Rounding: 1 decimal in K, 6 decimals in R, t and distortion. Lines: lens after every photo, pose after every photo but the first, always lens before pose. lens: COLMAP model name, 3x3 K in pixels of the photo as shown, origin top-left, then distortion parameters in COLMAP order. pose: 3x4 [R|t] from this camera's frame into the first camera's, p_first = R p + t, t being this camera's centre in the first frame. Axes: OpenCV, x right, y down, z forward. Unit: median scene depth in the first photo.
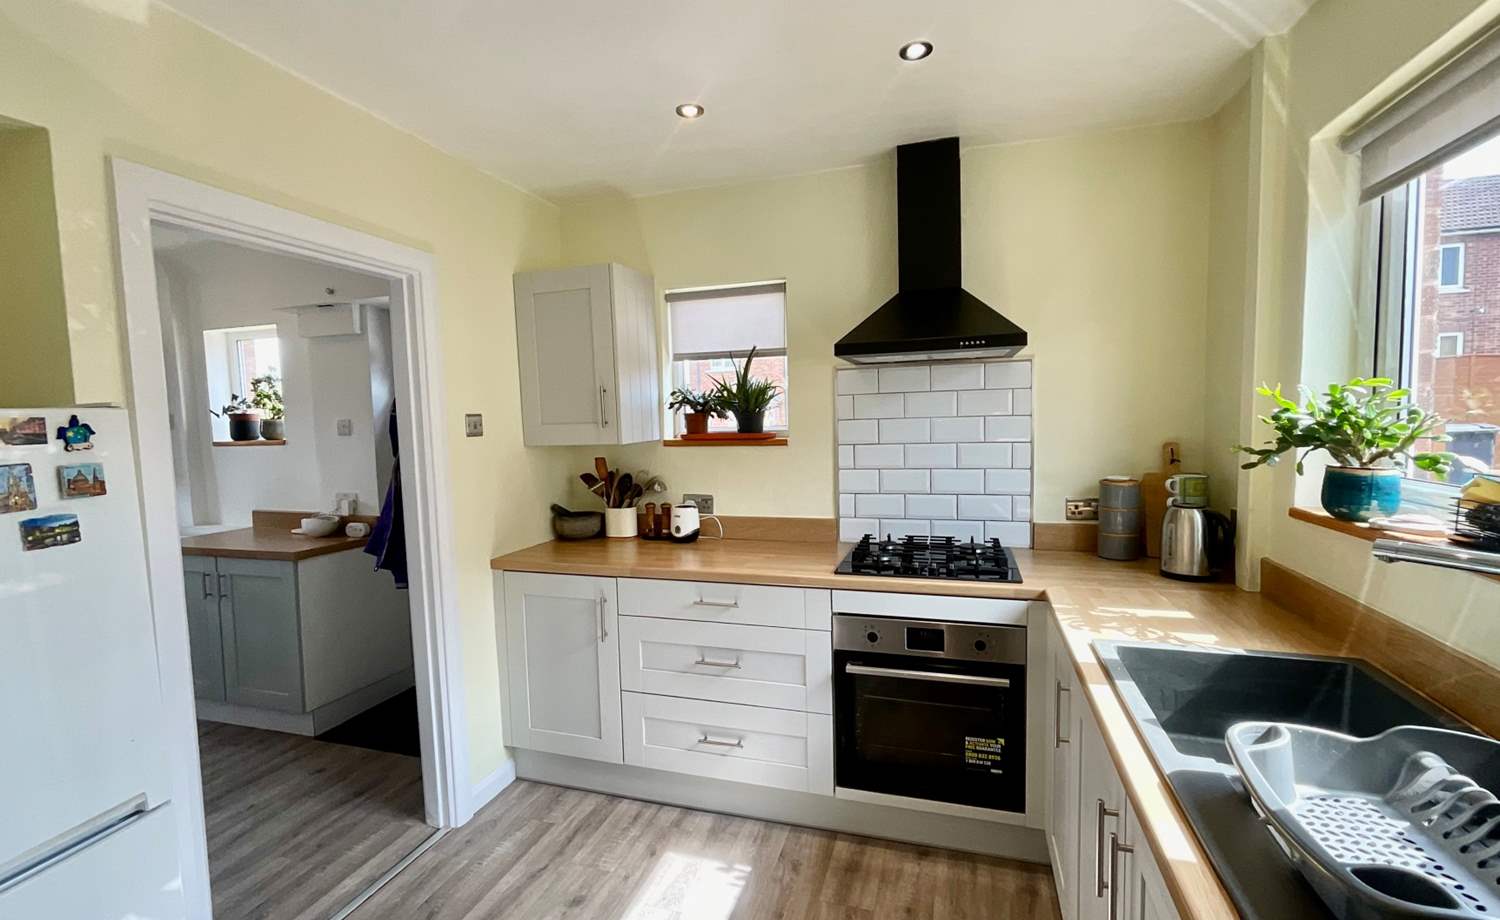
lens RADIAL K [[628.3, 0, 756.3], [0, 628.3, 462.2], [0, 0, 1]] dist [0.001010, 0.000212]
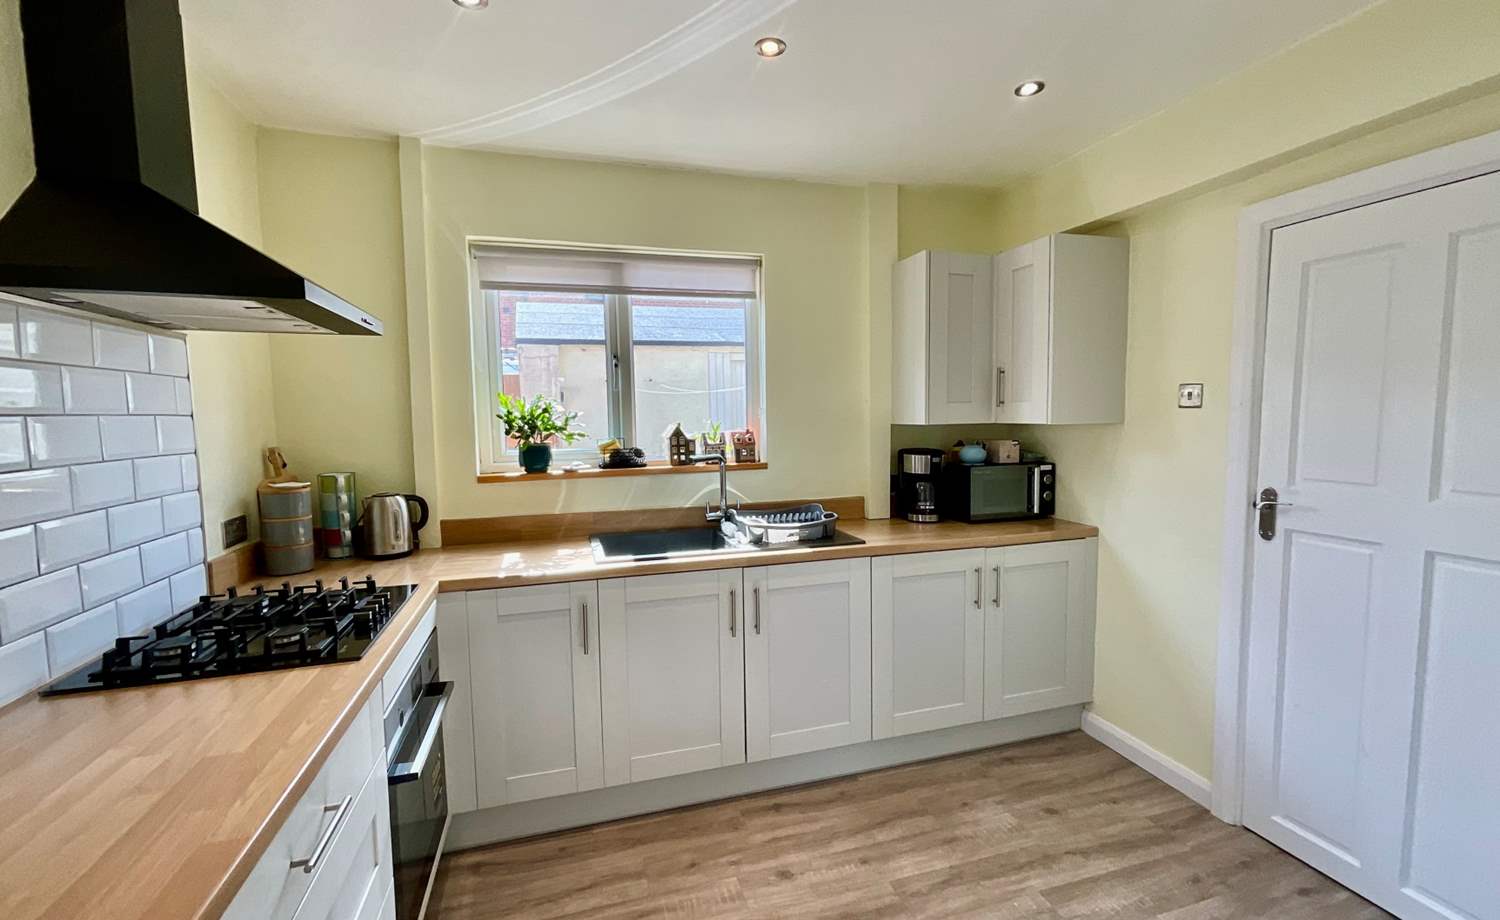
lens RADIAL K [[628.3, 0, 756.3], [0, 628.3, 462.2], [0, 0, 1]] dist [0.001010, 0.000212]
pose [[-0.568804, -0.035149, 0.821722, -0.623552], [0.083138, 0.991512, 0.099960, -0.047670], [-0.818260, 0.125174, -0.561054, 1.042218]]
